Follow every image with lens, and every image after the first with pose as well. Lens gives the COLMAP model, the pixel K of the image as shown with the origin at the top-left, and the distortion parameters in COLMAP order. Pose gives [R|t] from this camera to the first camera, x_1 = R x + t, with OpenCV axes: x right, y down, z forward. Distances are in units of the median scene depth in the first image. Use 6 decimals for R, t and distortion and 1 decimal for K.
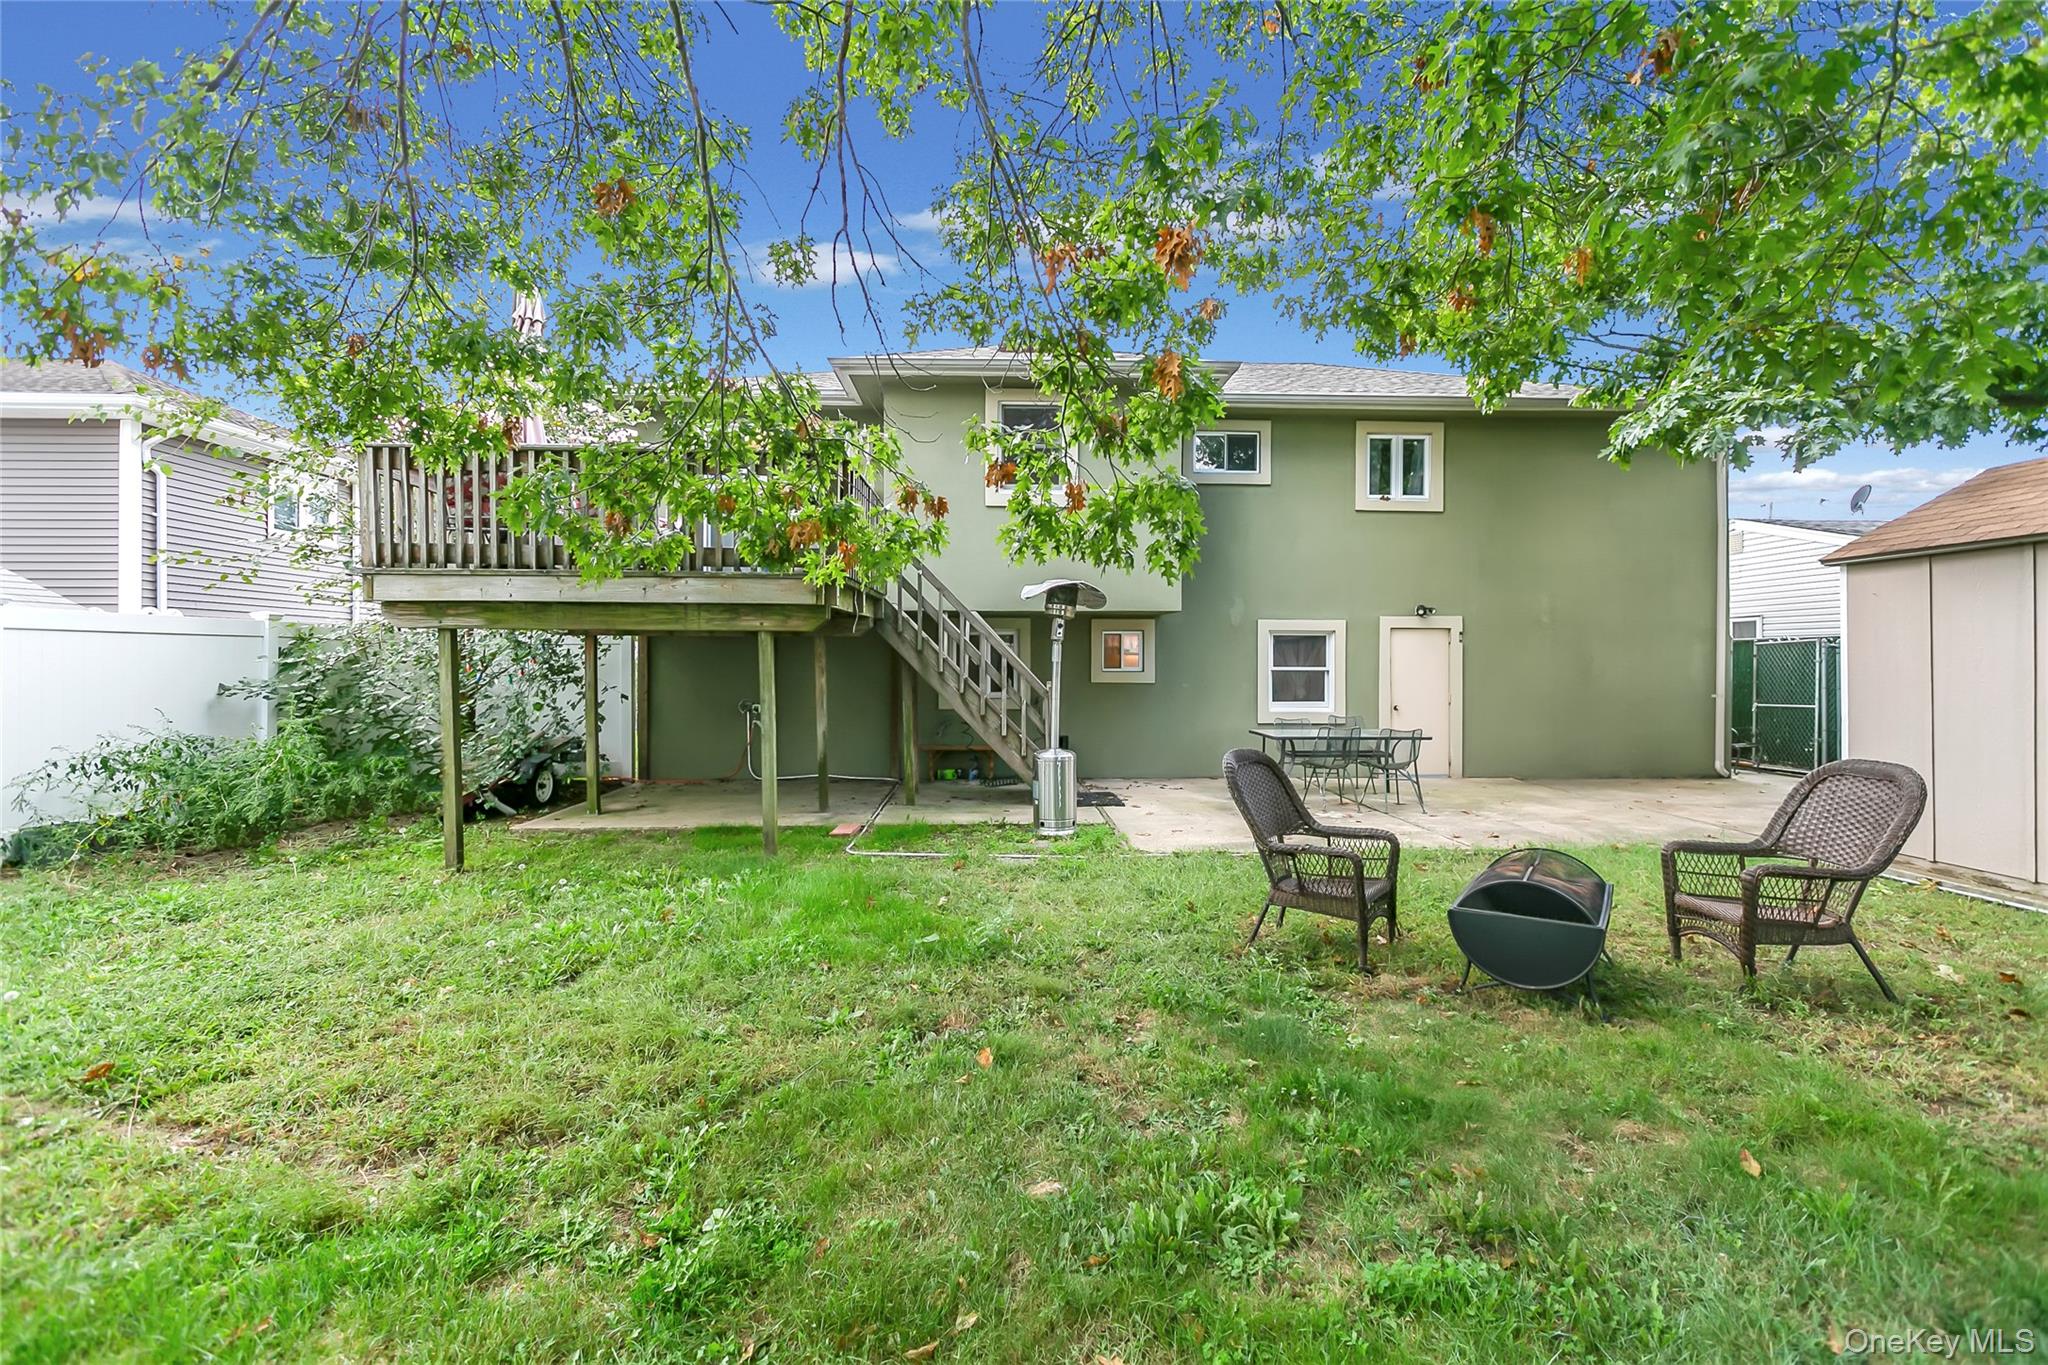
lens RADIAL K [[930.3, 0, 1022.2], [0, 930.3, 672.6], [0, 0, 1]] dist [-0.000054, -0.000163]
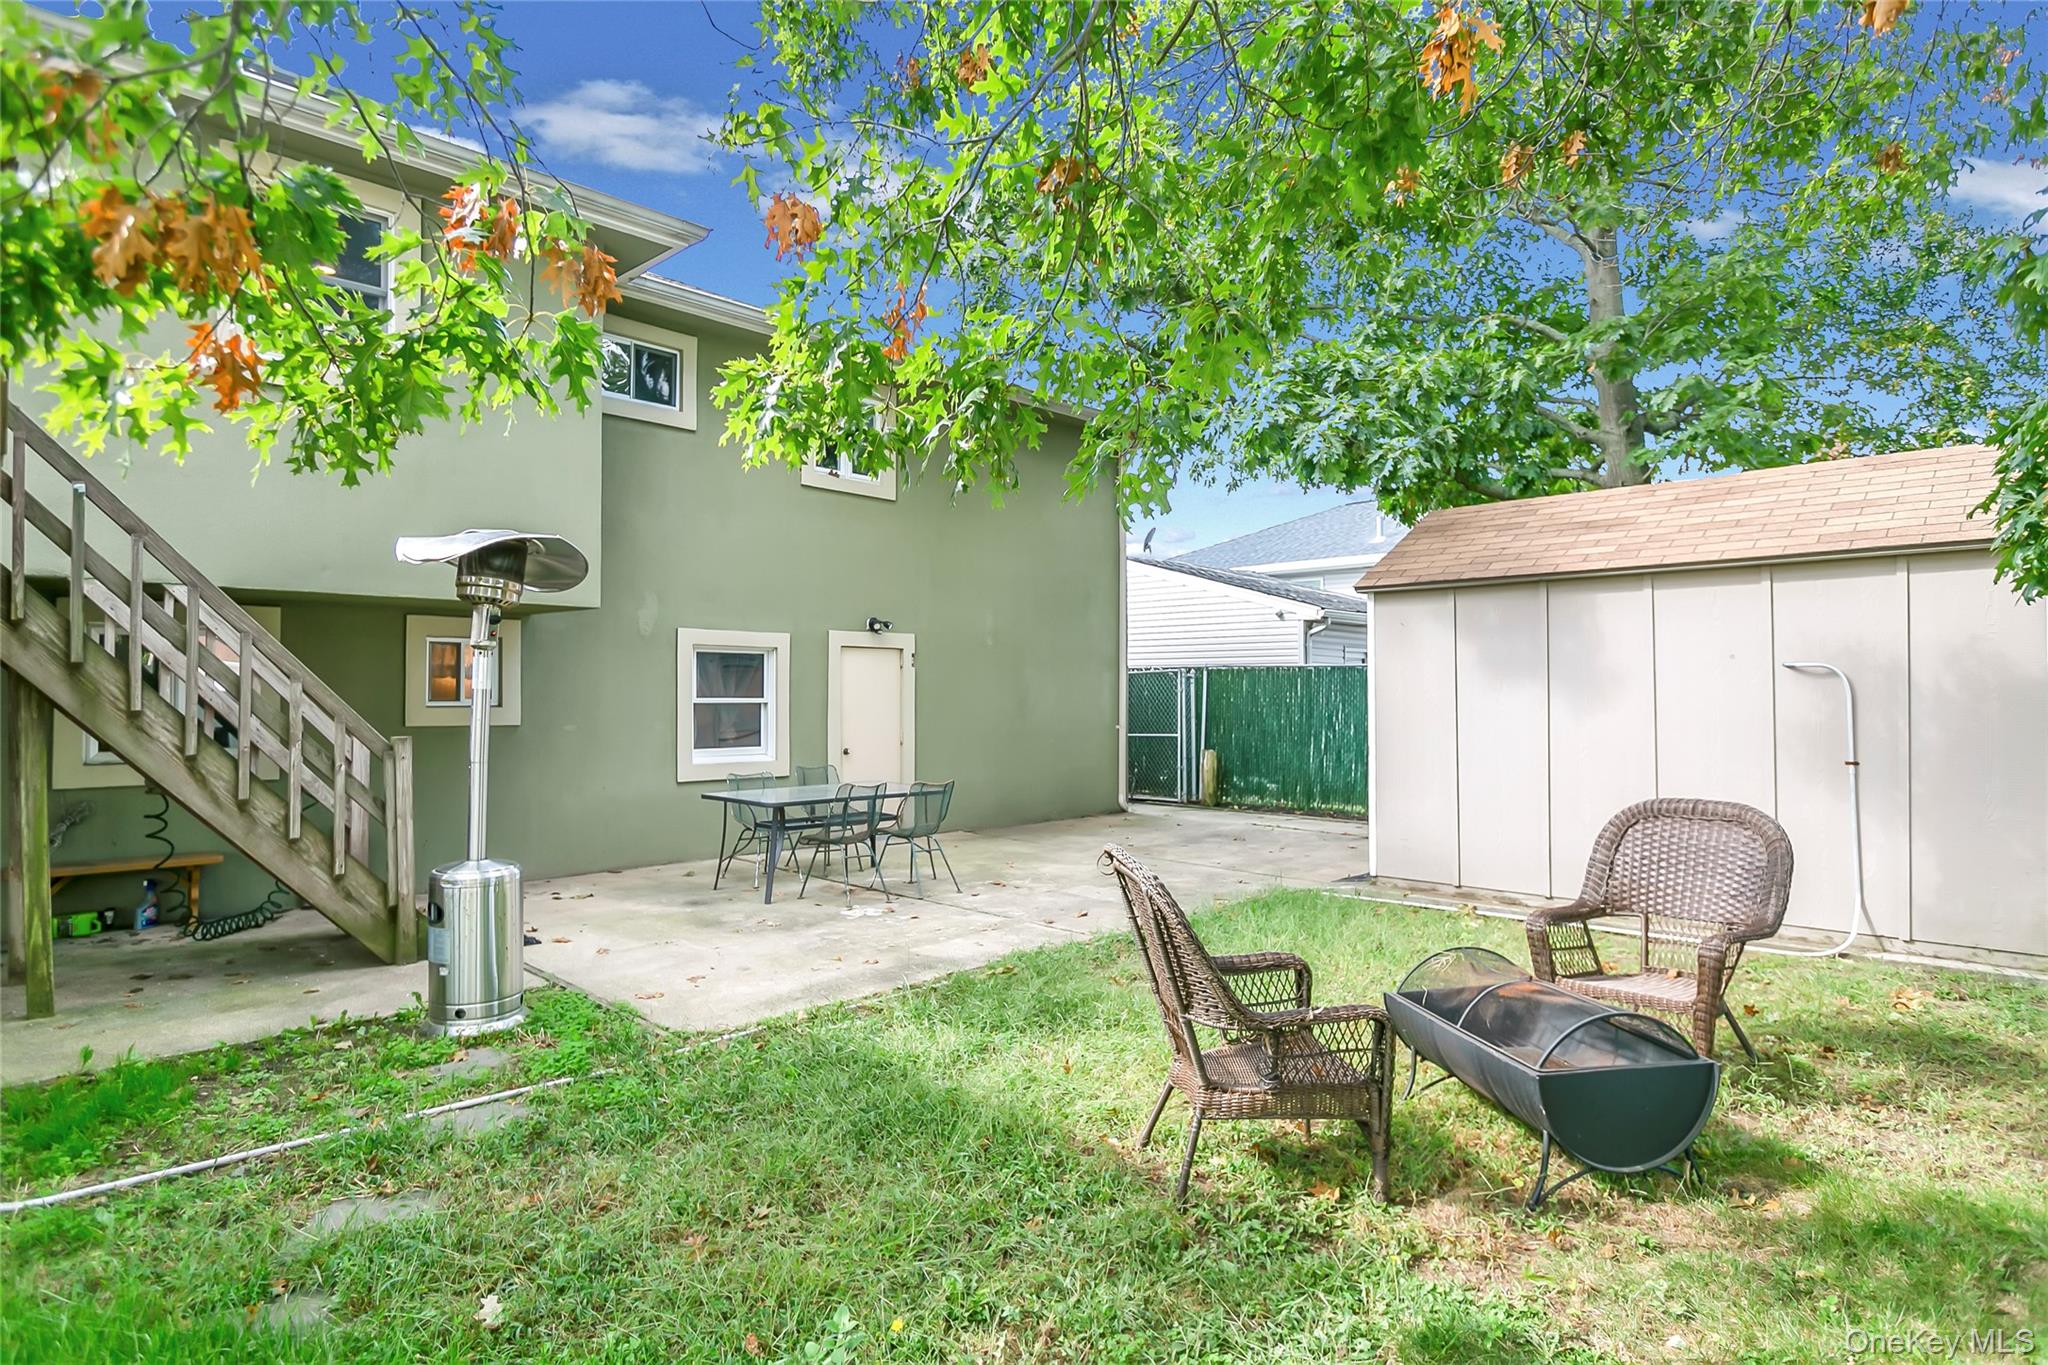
lens RADIAL K [[1126.9, 0, 1024.0], [0, 1126.9, 682.5], [0, 0, 1]] dist [0.004407, 0.000501]
pose [[0.721563, 0.007514, 0.692308, -0.129955], [0.005811, 0.999840, -0.016909, -0.002214], [-0.692324, 0.016223, 0.721404, 0.238471]]
